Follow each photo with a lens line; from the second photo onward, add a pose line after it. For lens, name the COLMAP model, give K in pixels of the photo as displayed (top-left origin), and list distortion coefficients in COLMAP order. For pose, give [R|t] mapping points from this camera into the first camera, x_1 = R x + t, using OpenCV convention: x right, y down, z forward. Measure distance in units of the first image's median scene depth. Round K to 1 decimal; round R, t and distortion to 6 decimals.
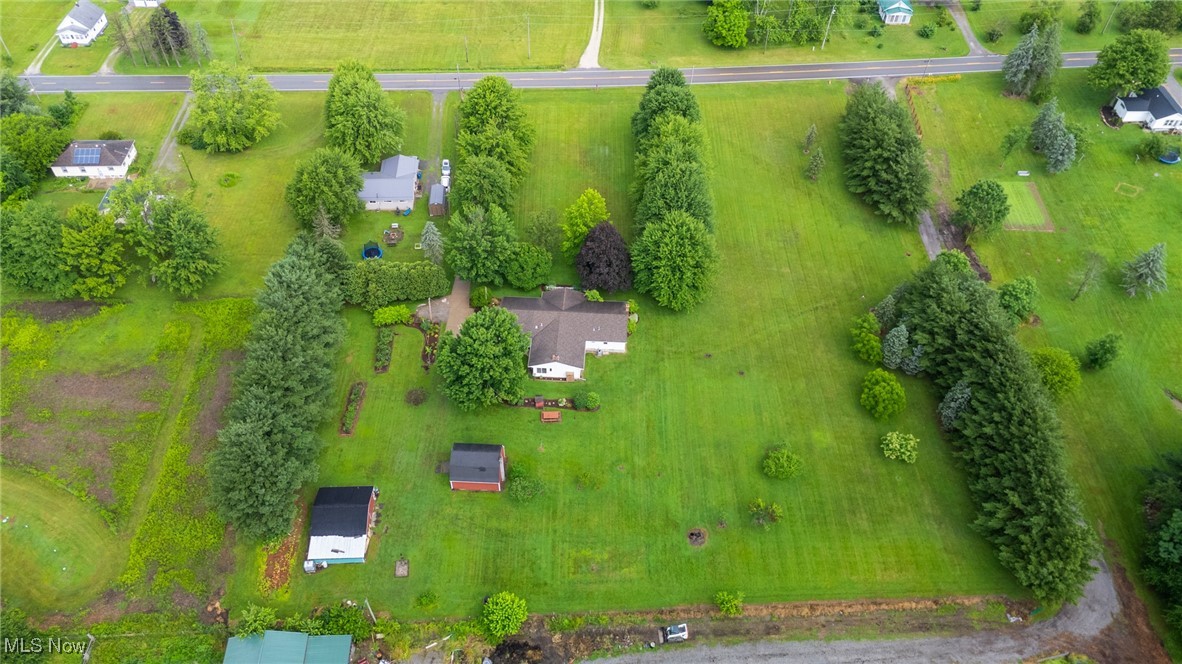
lens RADIAL K [[875.1, 0, 591.0], [0, 875.1, 332.0], [0, 0, 1]] dist [0.075816, -0.080127]
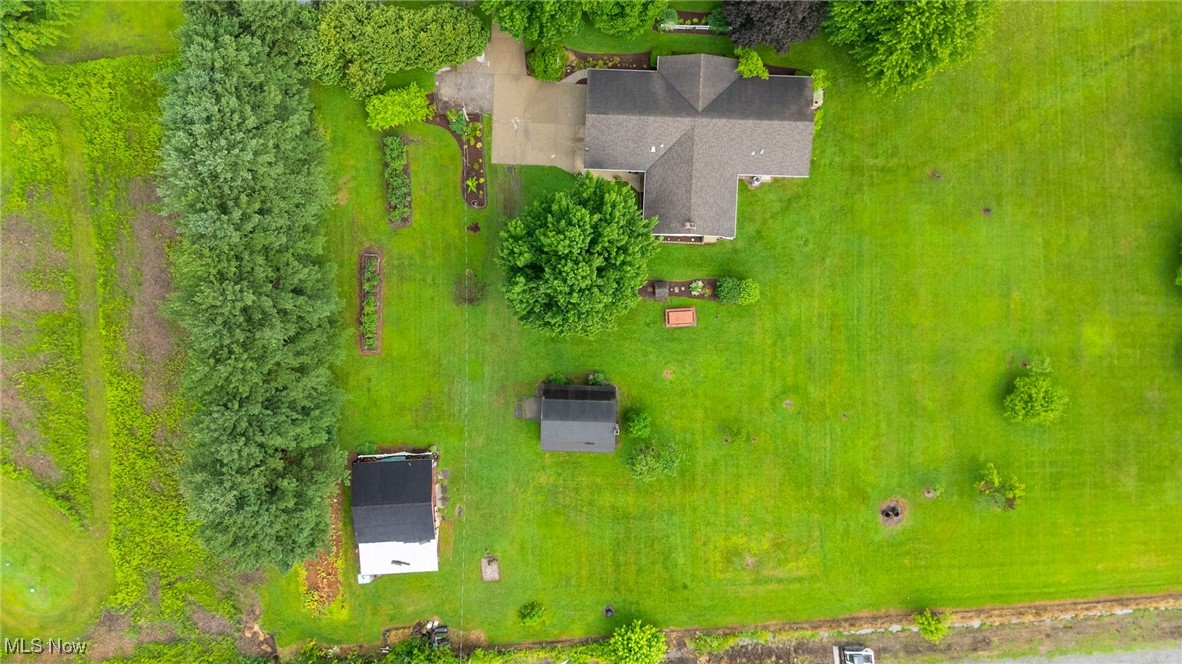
lens RADIAL K [[875.1, 0, 591.0], [0, 875.1, 332.0], [0, 0, 1]] dist [0.075816, -0.080127]
pose [[0.999916, -0.012884, 0.001627, -0.116113], [0.008298, 0.730265, 0.683114, -0.343586], [-0.009989, -0.683043, 0.730310, 0.538376]]
